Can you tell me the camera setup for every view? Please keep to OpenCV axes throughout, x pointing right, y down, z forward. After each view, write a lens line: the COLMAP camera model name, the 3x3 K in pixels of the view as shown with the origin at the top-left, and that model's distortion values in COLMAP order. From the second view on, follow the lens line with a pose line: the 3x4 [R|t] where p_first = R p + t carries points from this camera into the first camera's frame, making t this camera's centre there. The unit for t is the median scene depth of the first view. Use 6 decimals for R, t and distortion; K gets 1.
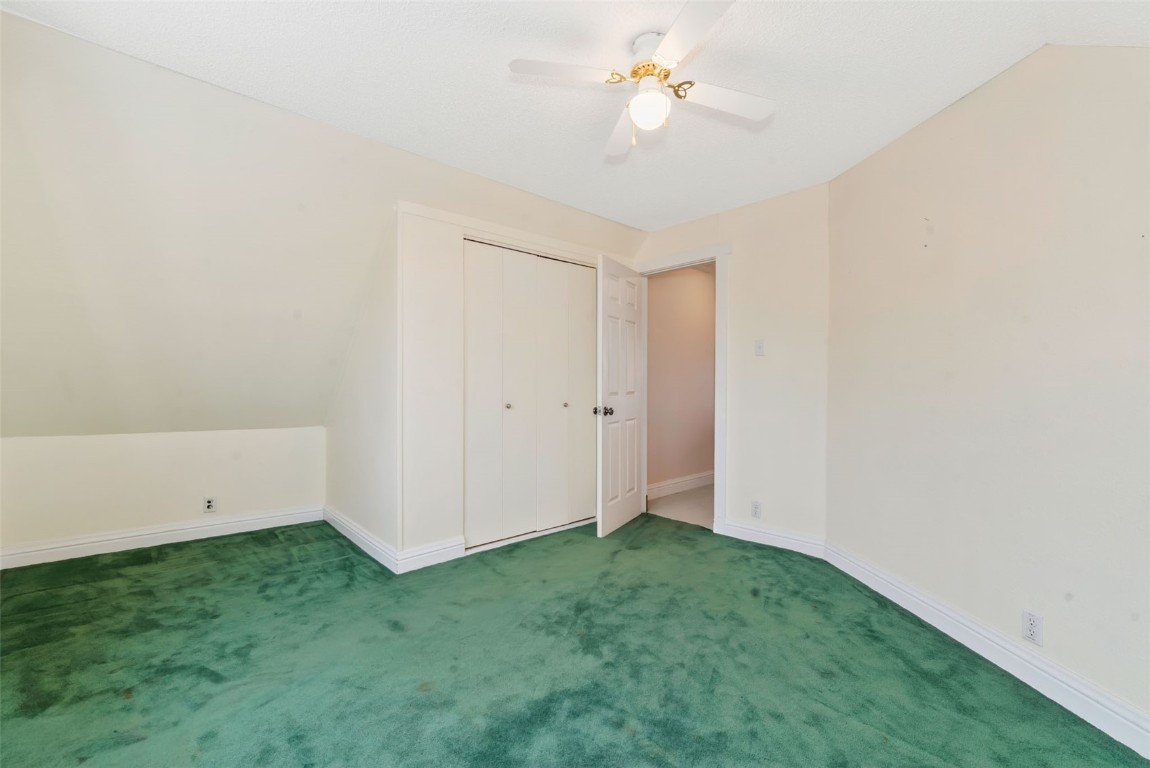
lens RADIAL K [[497.5, 0, 575.0], [0, 497.5, 384.0], [0, 0, 1]] dist [-0.000680, 0.000096]
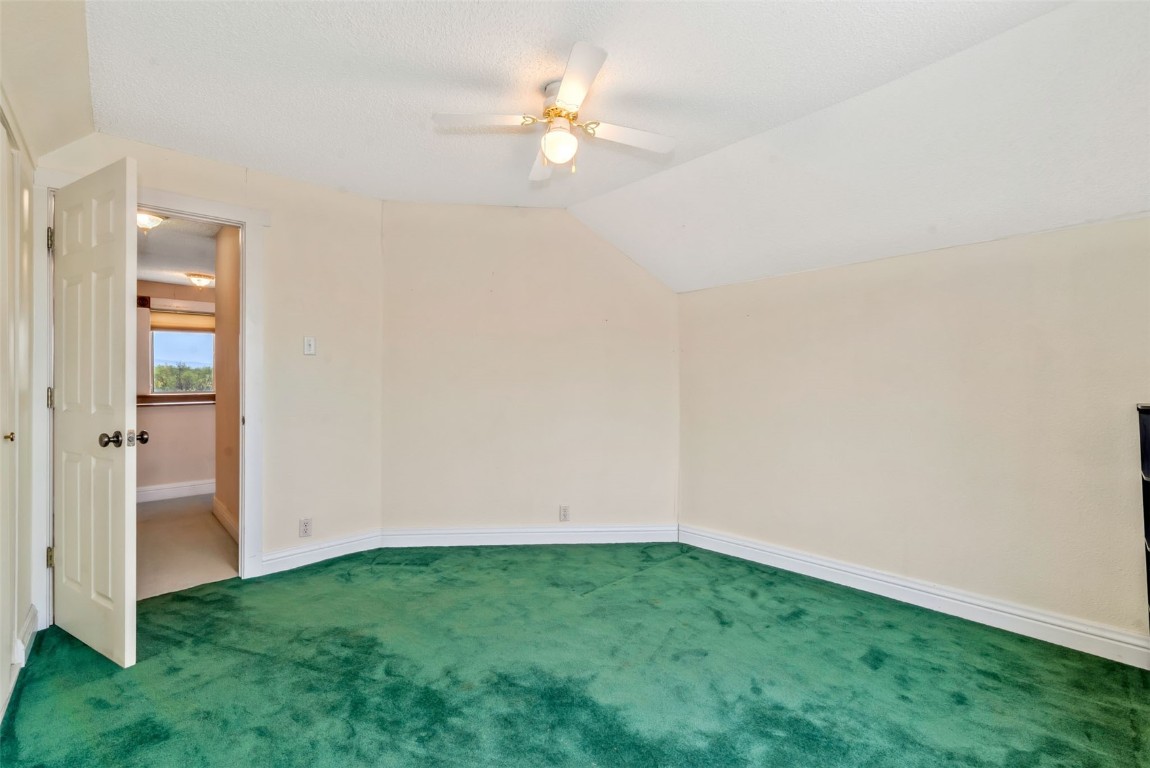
lens RADIAL K [[497.5, 0, 575.0], [0, 497.5, 384.0], [0, 0, 1]] dist [-0.000680, 0.000096]
pose [[-0.022038, -0.005438, 0.999742, -0.608222], [-0.004593, 0.999975, 0.005338, -0.013249], [-0.999747, -0.004474, -0.022062, 0.614961]]
